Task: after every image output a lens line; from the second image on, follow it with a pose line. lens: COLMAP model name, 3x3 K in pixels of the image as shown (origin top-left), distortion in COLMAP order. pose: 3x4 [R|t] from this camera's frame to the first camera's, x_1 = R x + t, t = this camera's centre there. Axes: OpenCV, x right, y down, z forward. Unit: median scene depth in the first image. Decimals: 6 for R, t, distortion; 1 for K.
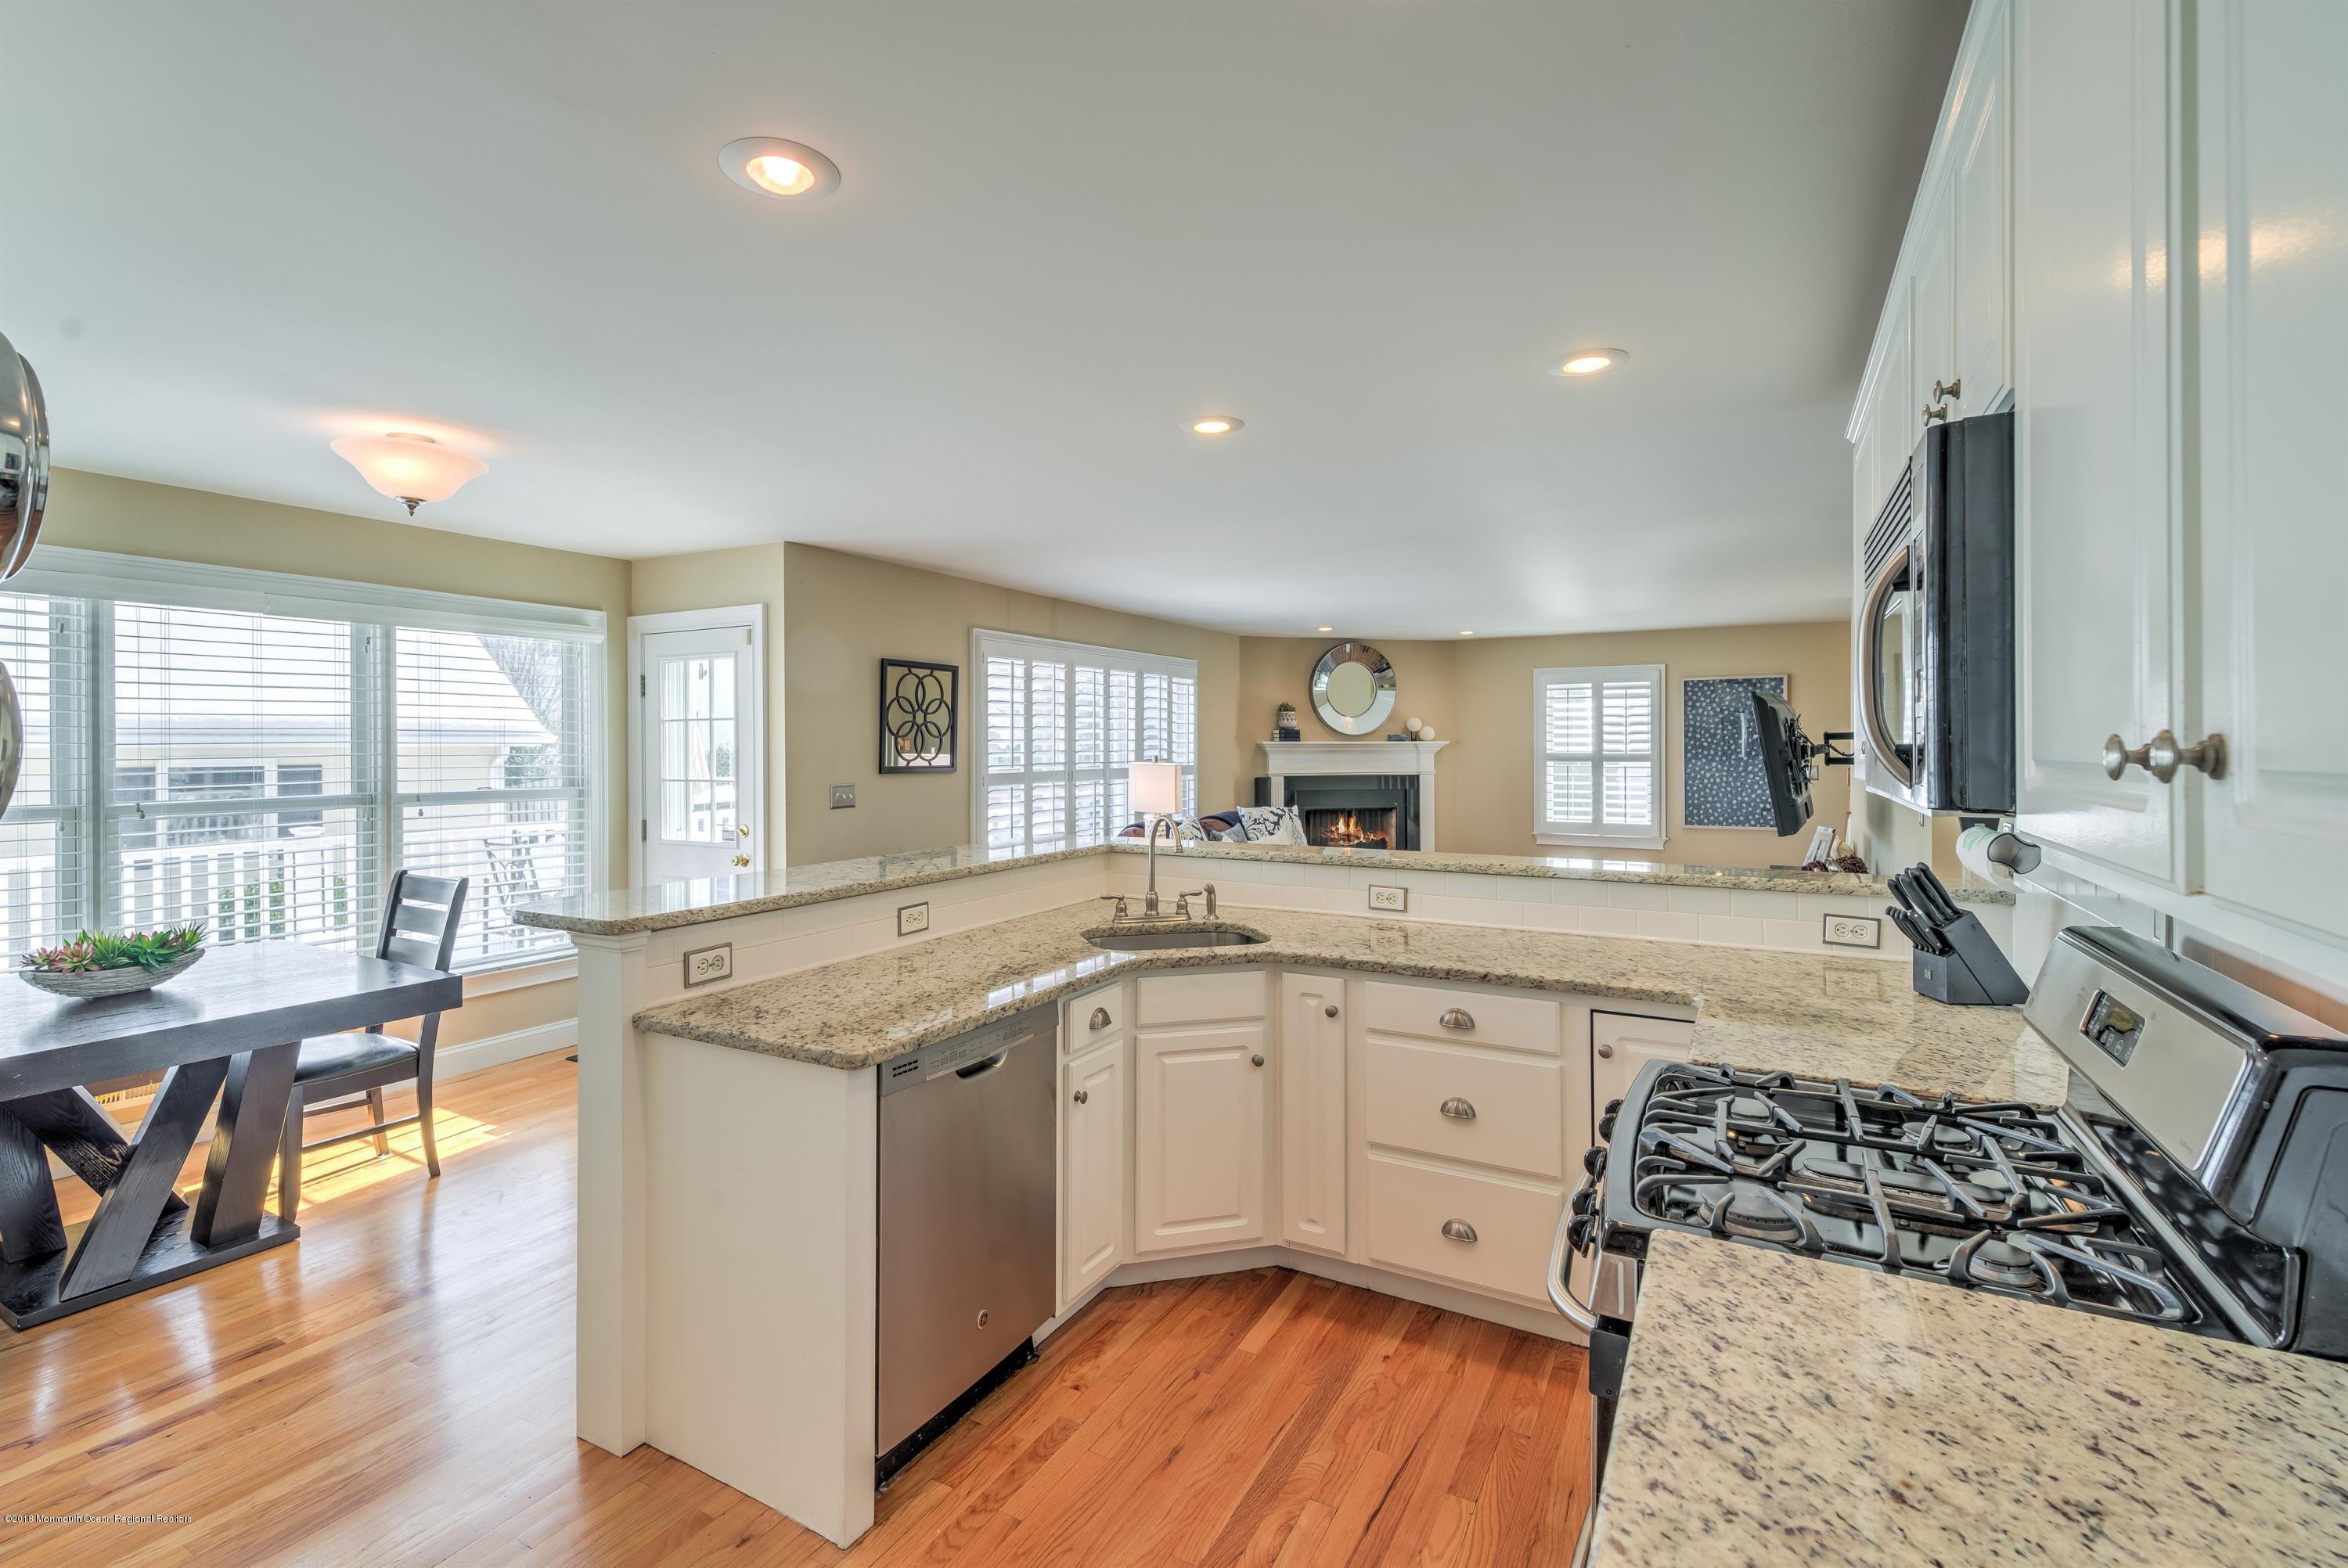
lens RADIAL K [[1070.5, 0, 1133.2], [0, 1070.5, 749.7], [0, 0, 1]] dist [0.023740, -0.006149]
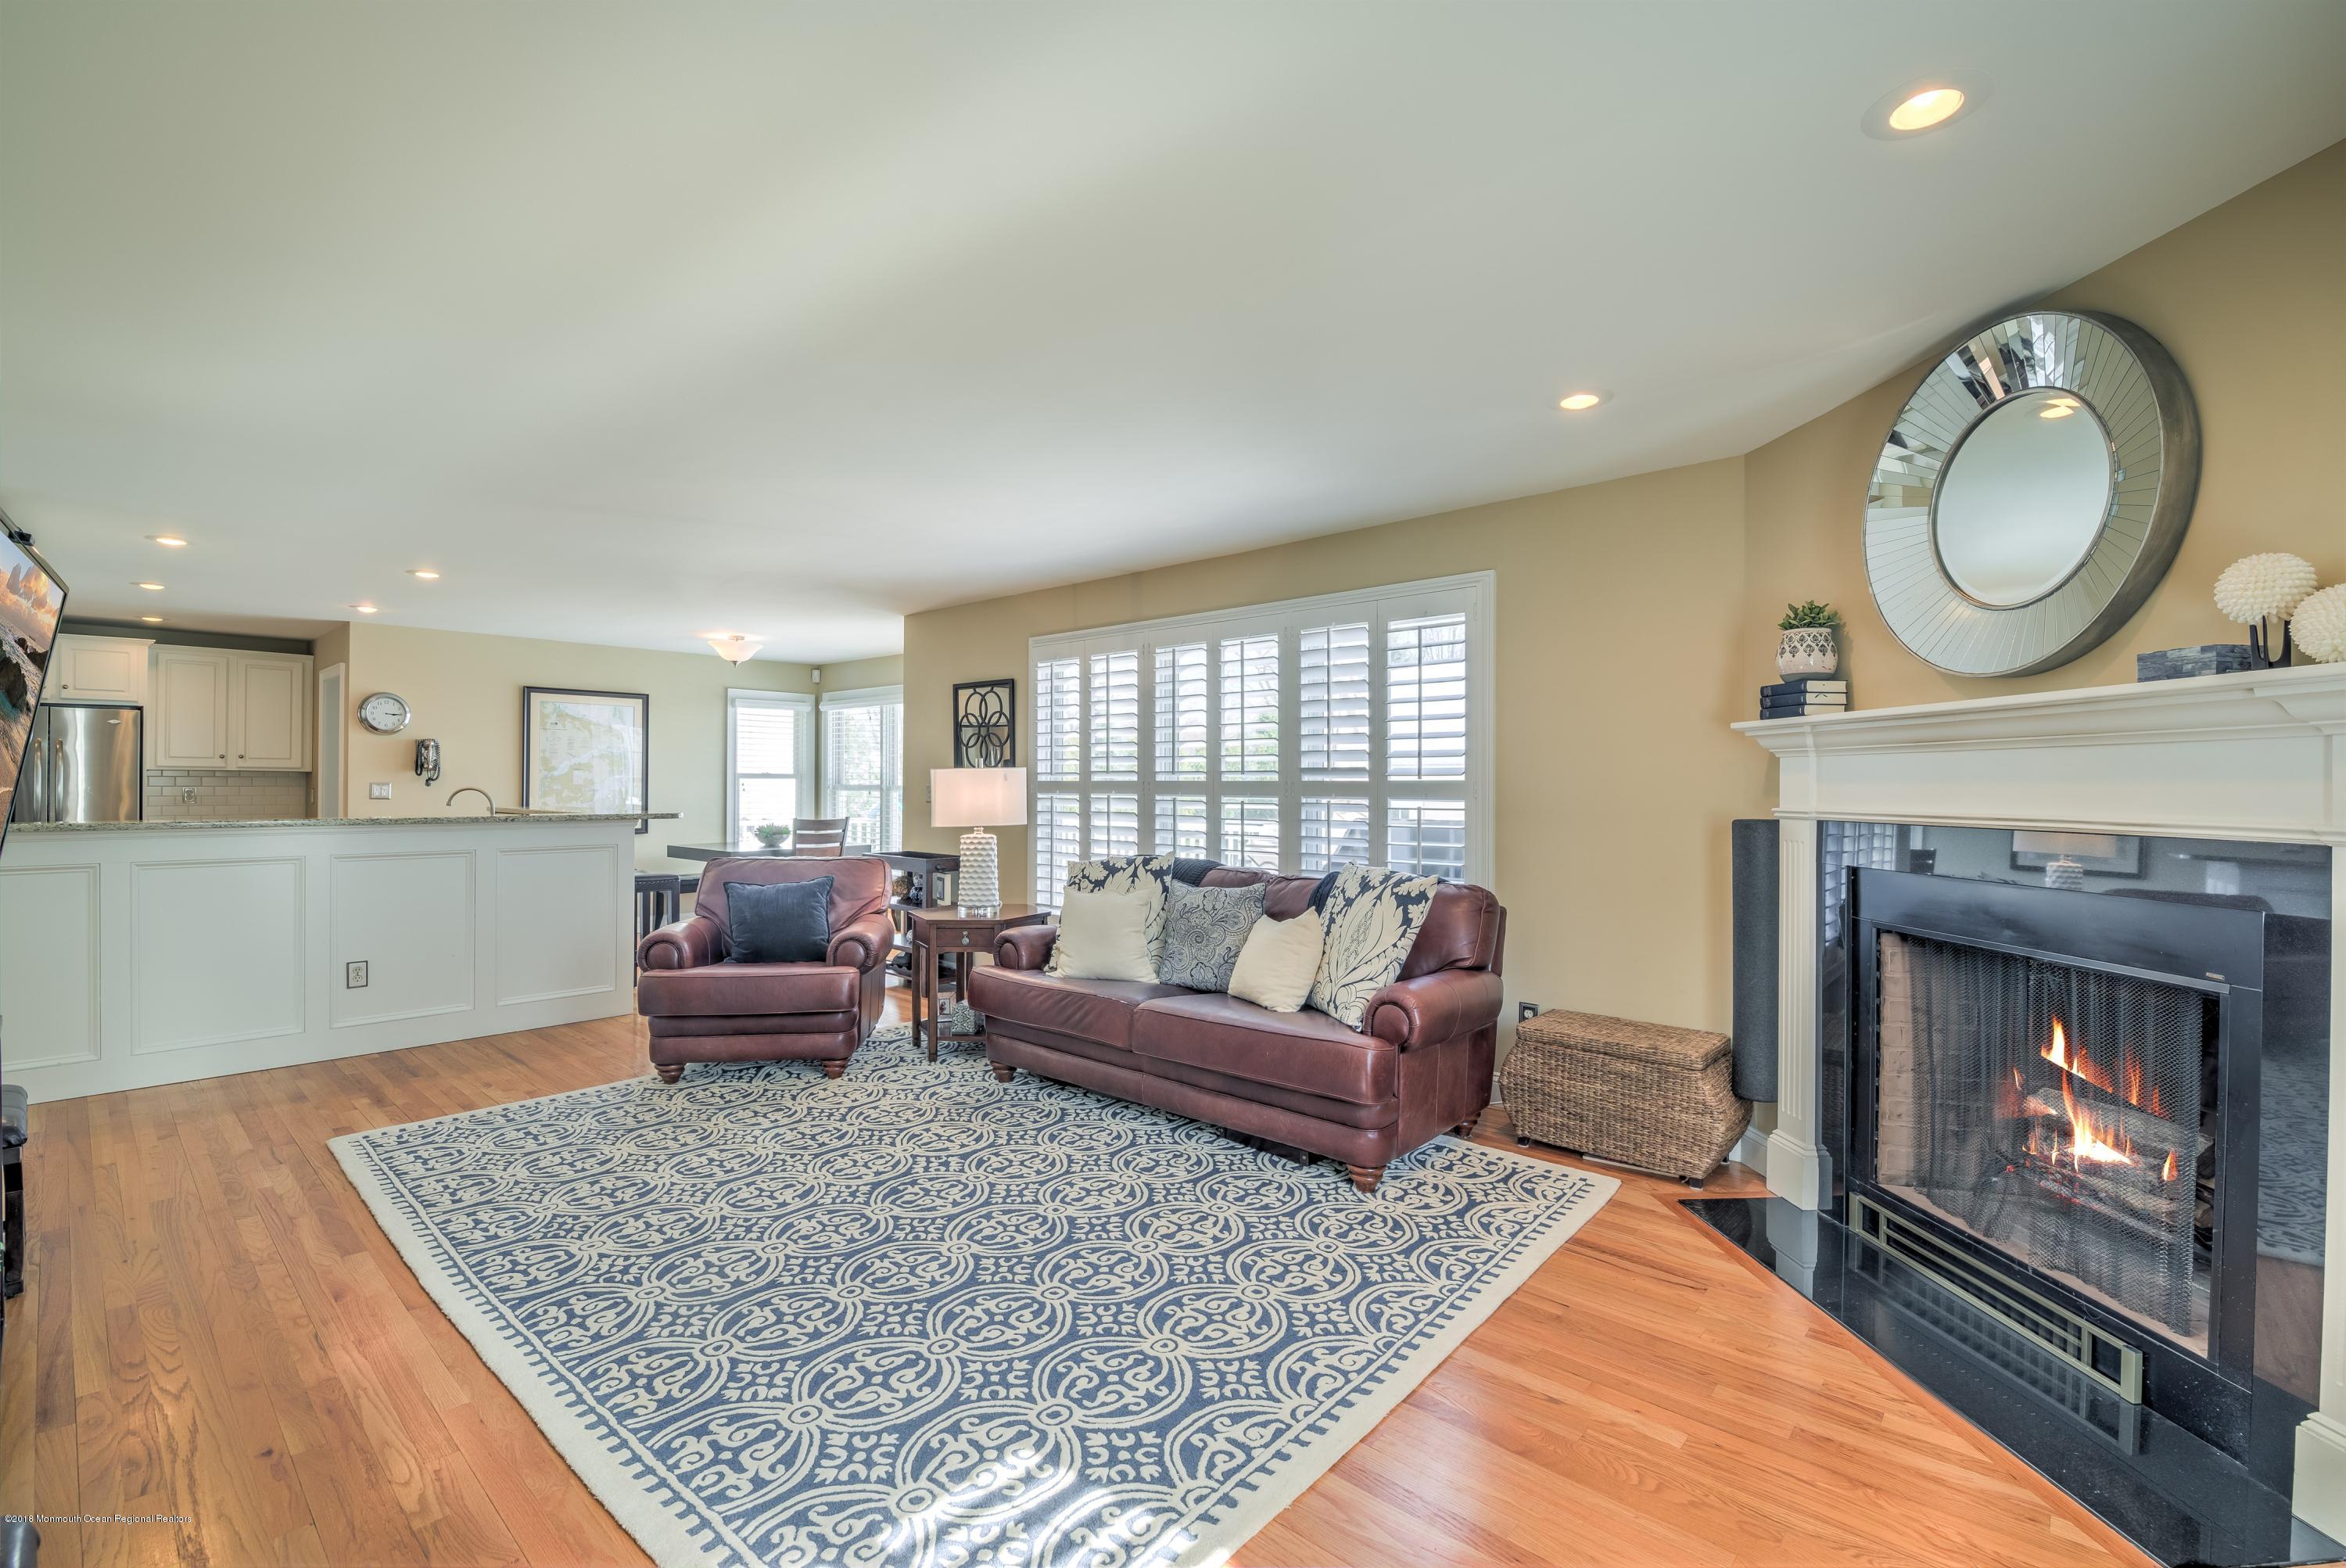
lens RADIAL K [[1015.6, 0, 1181.7], [0, 1015.6, 777.7], [0, 0, 1]] dist [-0.001403, -0.007774]
pose [[-0.208123, -0.007117, -0.978077, 0.920190], [-0.010162, 0.999935, -0.005113, 0.027872], [0.978050, 0.008875, -0.208182, 1.603637]]
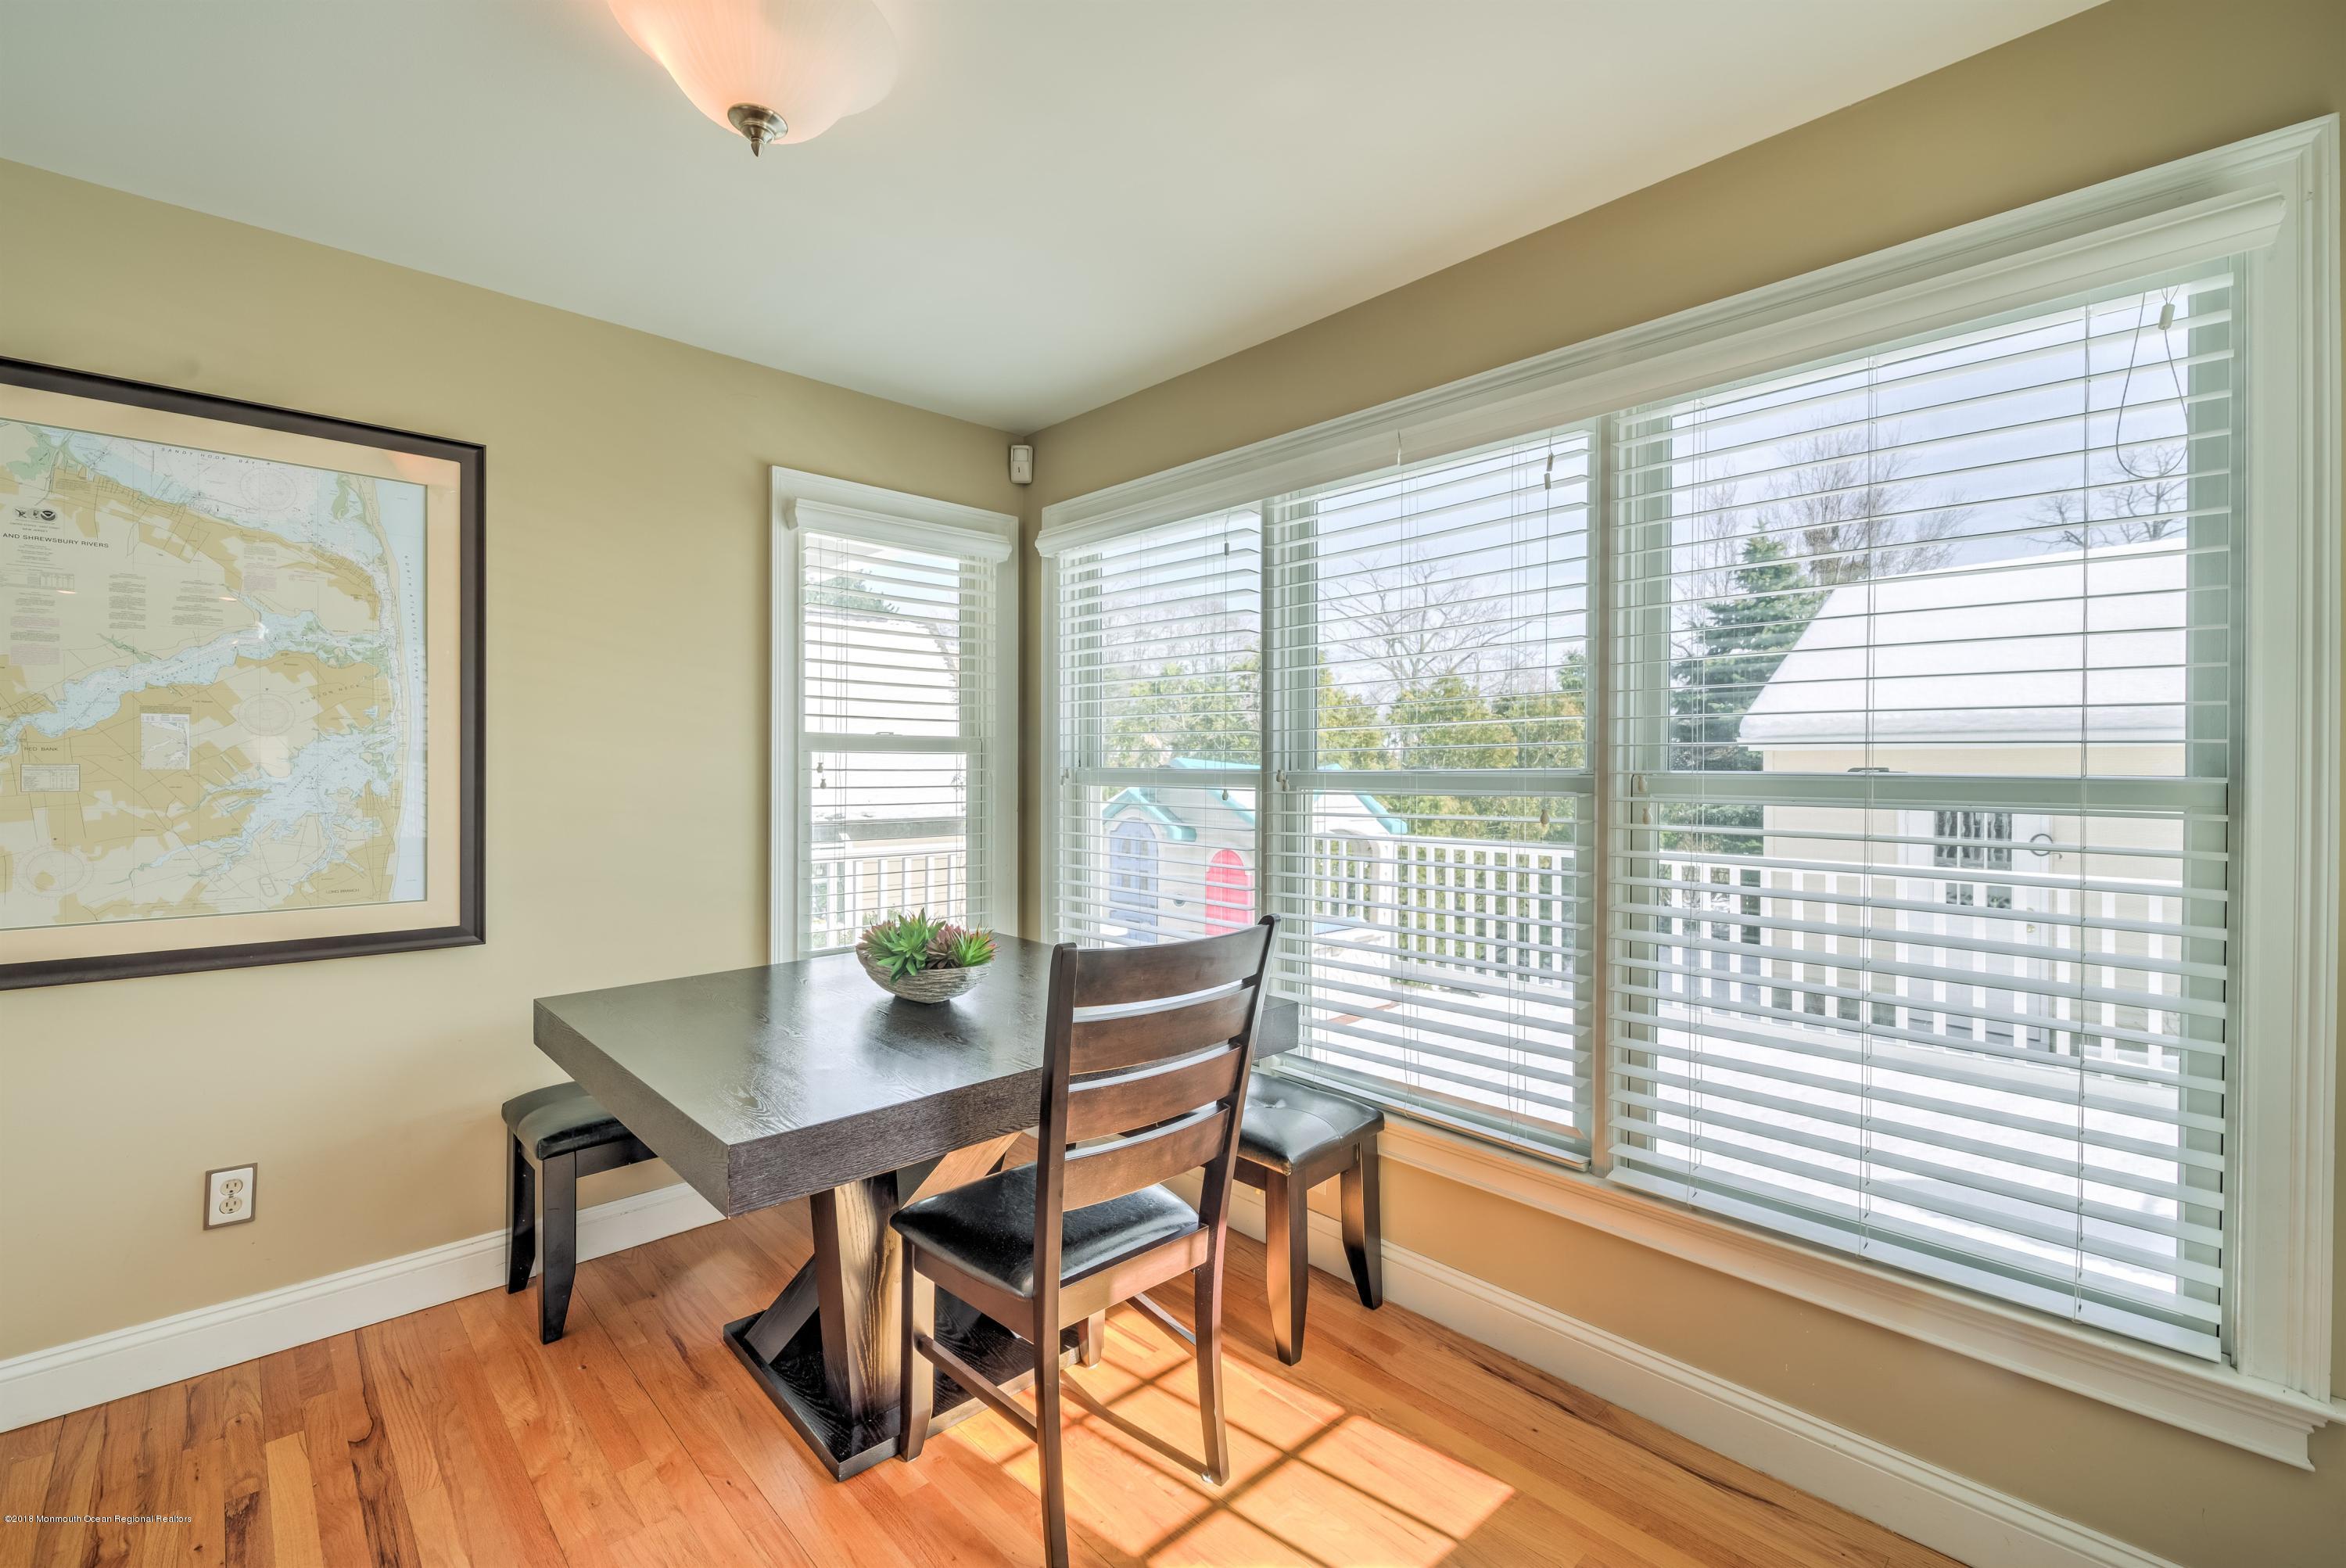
lens RADIAL K [[1015.6, 0, 1192.0], [0, 1015.6, 777.1], [0, 0, 1]] dist [-0.001403, -0.007774]
pose [[-0.285011, 0.005603, -0.958508, -0.174043], [-0.005387, 0.999958, 0.007447, 0.037693], [0.958509, 0.007286, -0.284969, 0.842846]]
